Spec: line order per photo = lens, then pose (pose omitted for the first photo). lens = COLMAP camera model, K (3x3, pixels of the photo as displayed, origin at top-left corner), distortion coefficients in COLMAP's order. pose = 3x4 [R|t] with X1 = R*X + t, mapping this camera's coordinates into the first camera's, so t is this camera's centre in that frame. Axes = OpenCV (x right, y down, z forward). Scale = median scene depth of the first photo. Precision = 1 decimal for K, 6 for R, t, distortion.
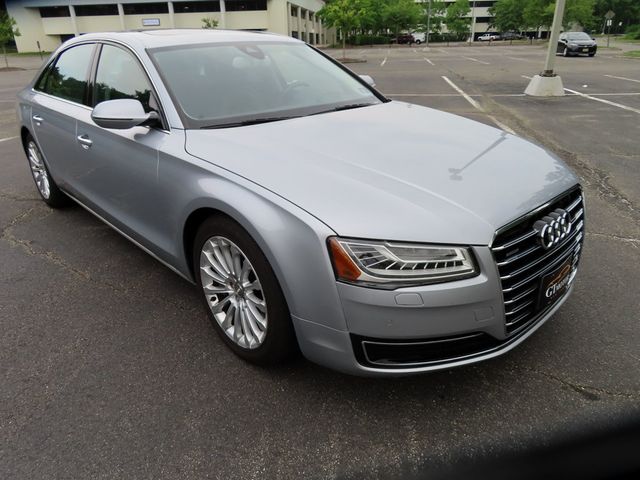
lens RADIAL K [[460.0, 0, 317.8], [0, 460.0, 239.5], [0, 0, 1]] dist [-0.010103, 0.004626]
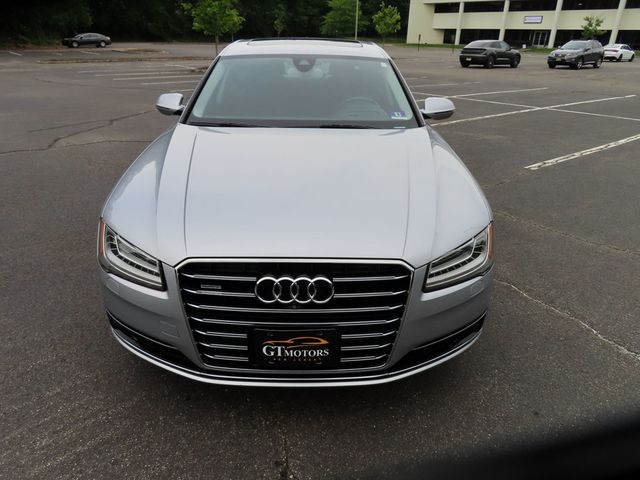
lens RADIAL K [[460.0, 0, 317.8], [0, 460.0, 239.5], [0, 0, 1]] dist [-0.010103, 0.004626]
pose [[0.724373, 0.294300, -0.623435, 0.843477], [-0.286475, 0.951029, 0.116087, -0.179683], [0.627069, 0.094508, 0.773209, 0.260713]]
